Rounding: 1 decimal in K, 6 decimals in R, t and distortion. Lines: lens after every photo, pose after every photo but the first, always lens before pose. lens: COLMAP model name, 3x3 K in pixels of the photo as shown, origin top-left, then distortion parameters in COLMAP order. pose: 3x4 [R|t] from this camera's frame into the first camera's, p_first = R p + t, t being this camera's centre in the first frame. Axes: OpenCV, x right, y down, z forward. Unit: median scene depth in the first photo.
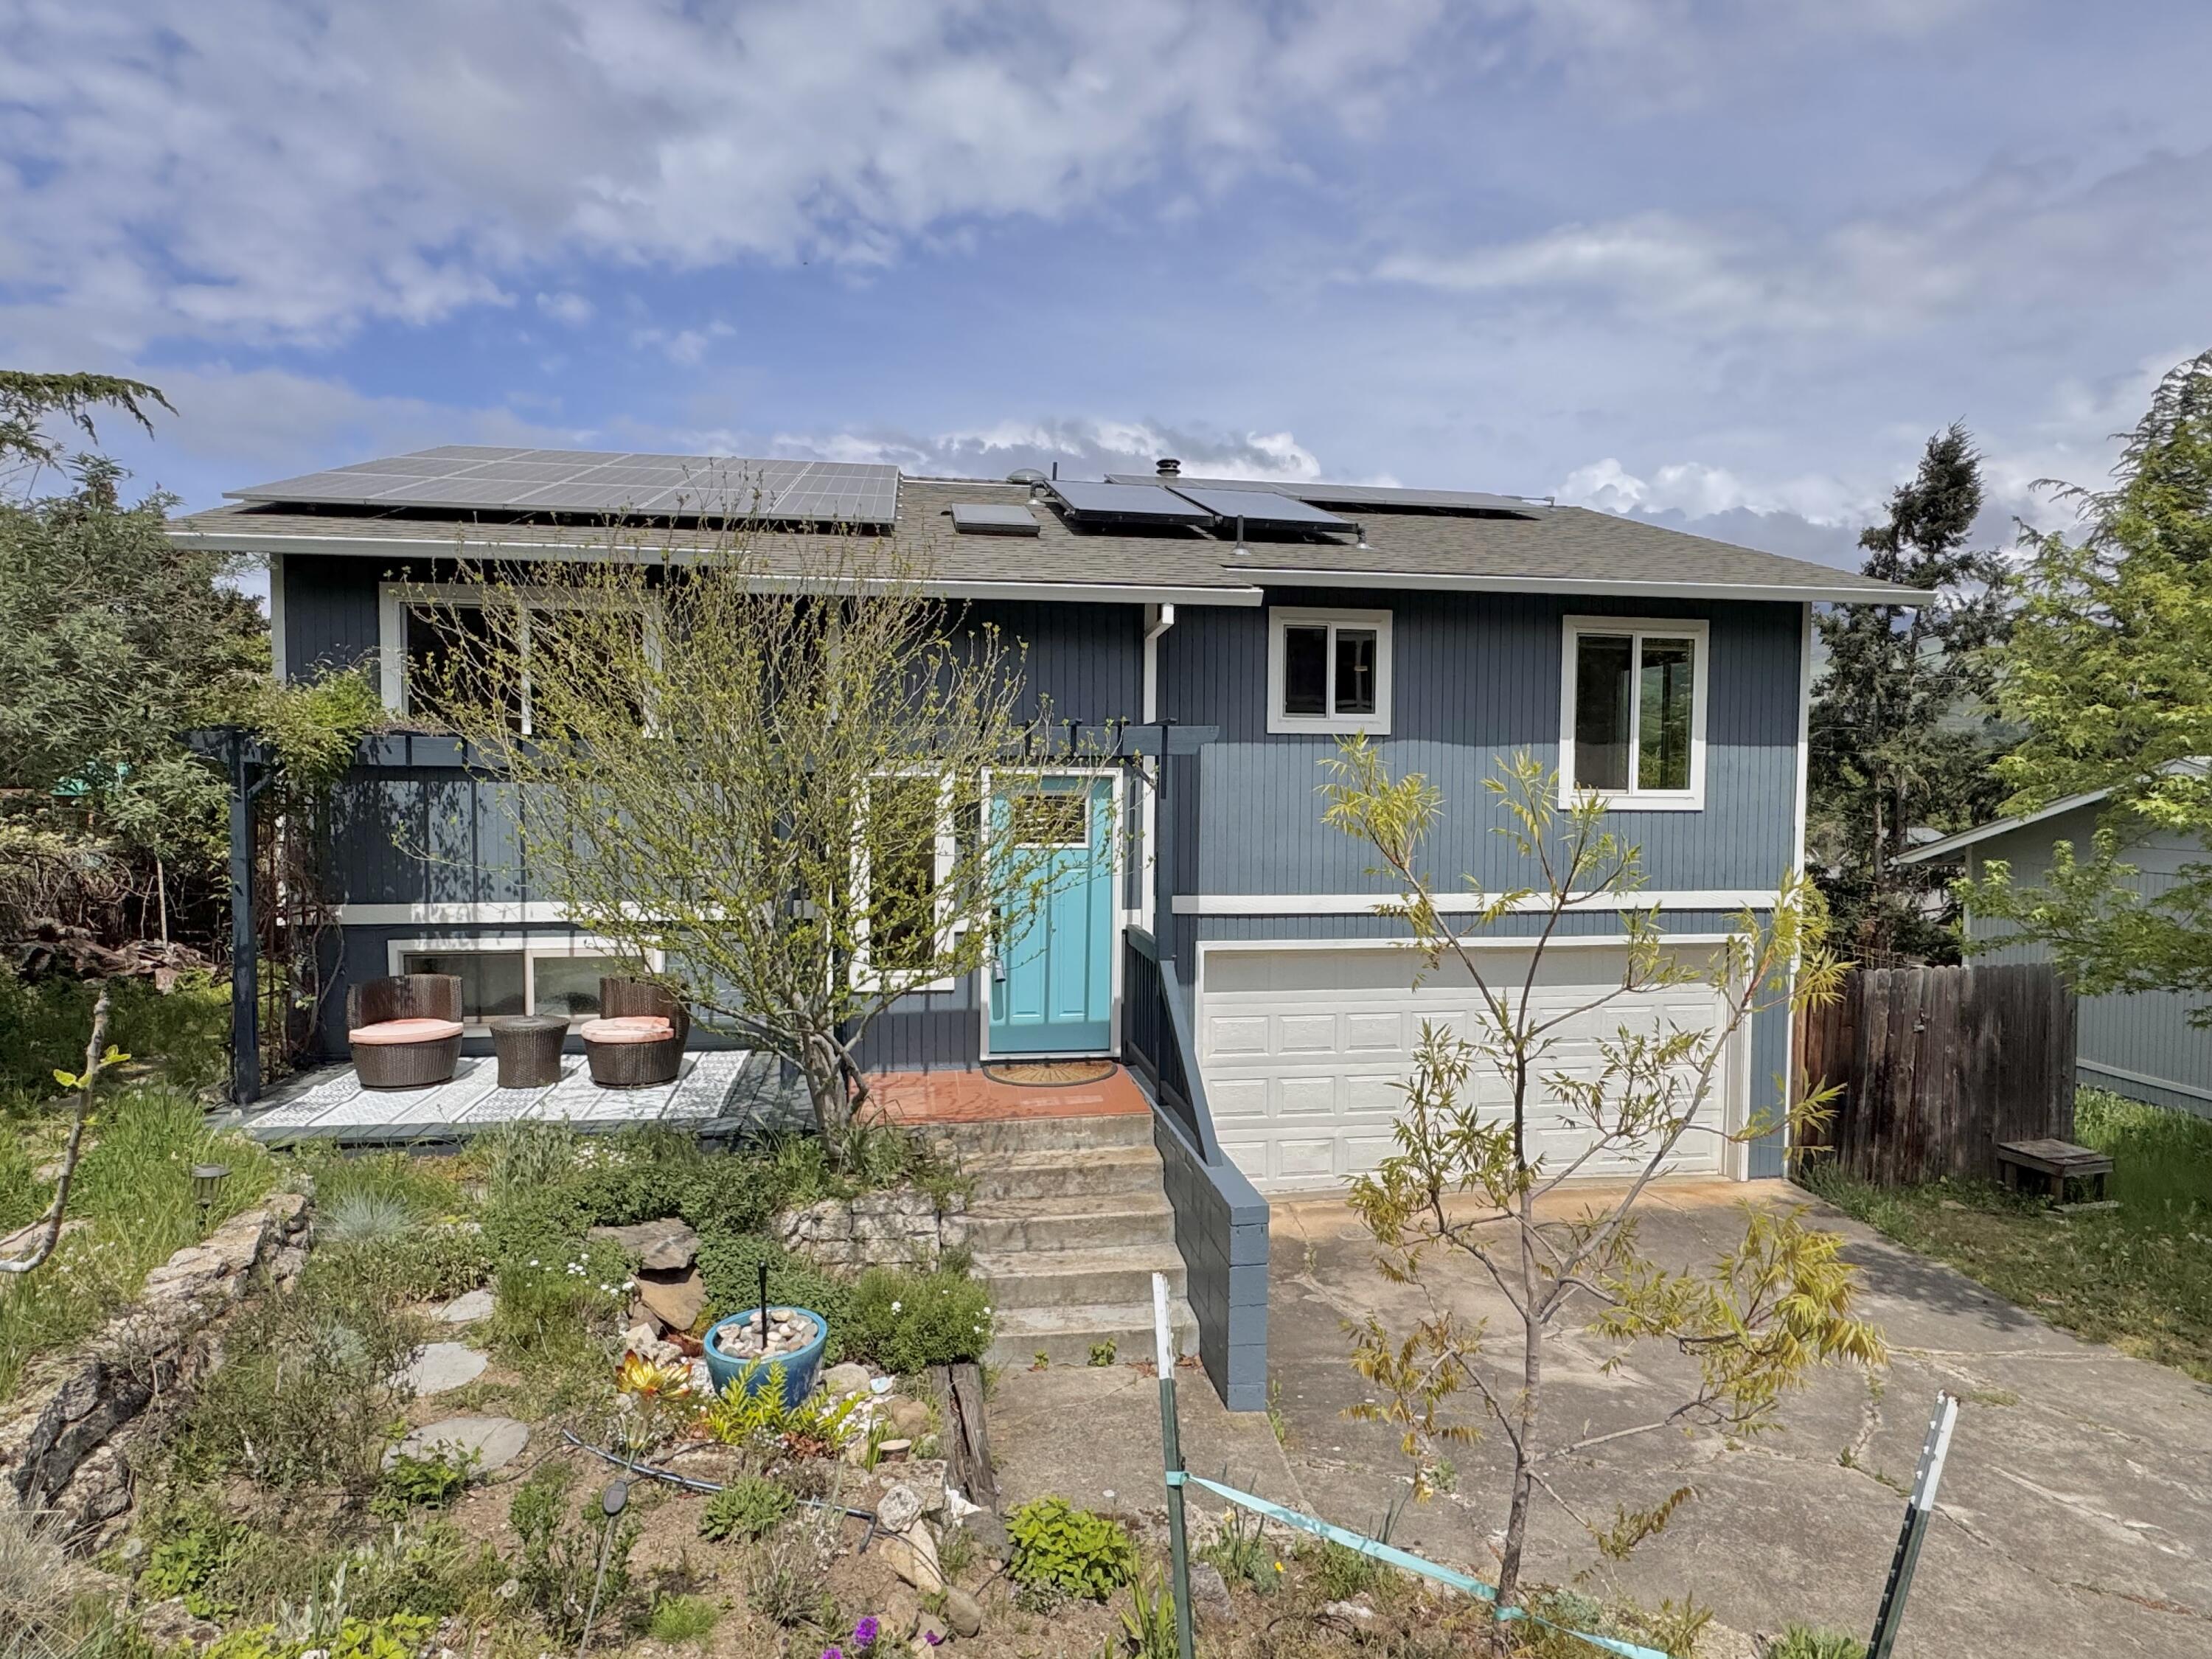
lens RADIAL K [[1226.6, 0, 1107.2], [0, 1226.6, 824.1], [0, 0, 1]] dist [0.015214, -0.002728]
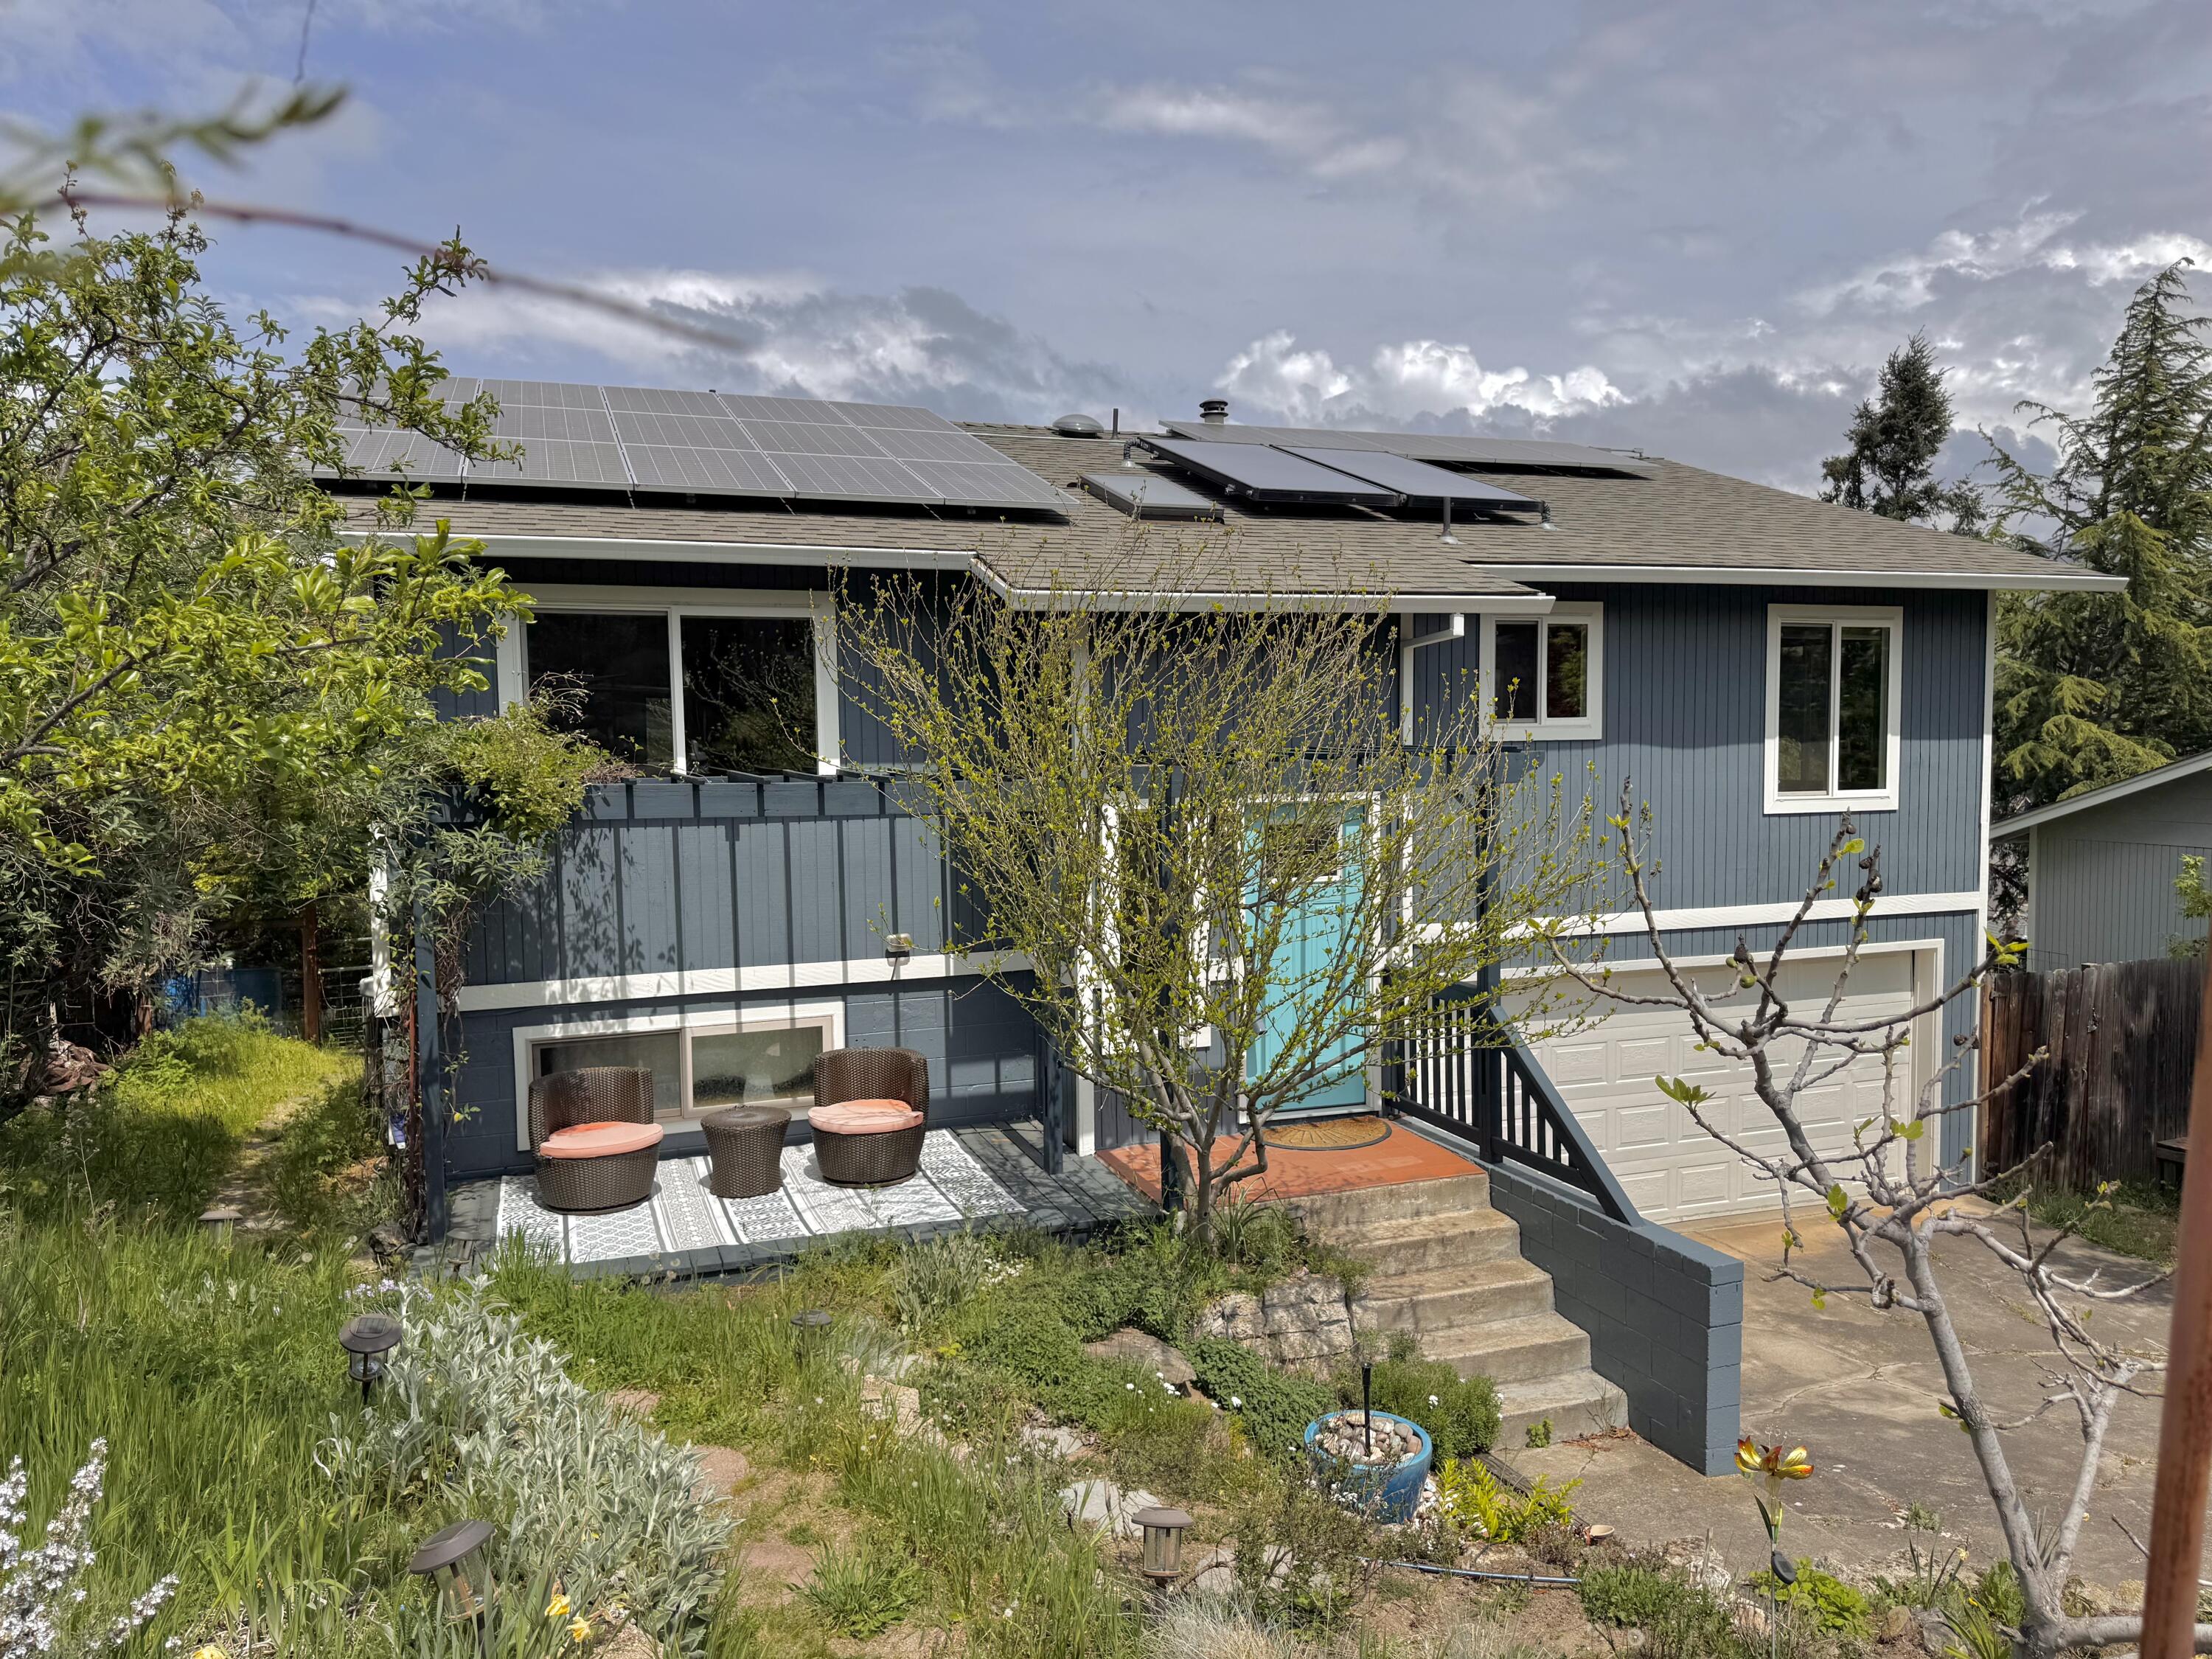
lens RADIAL K [[1542.8, 0, 1104.2], [0, 1542.8, 827.5], [0, 0, 1]] dist [0.075718, -0.009590]
pose [[0.981982, -0.031710, 0.186295, -0.386439], [0.027158, 0.999268, 0.026935, -0.053537], [-0.187013, -0.021390, 0.982125, -0.076501]]
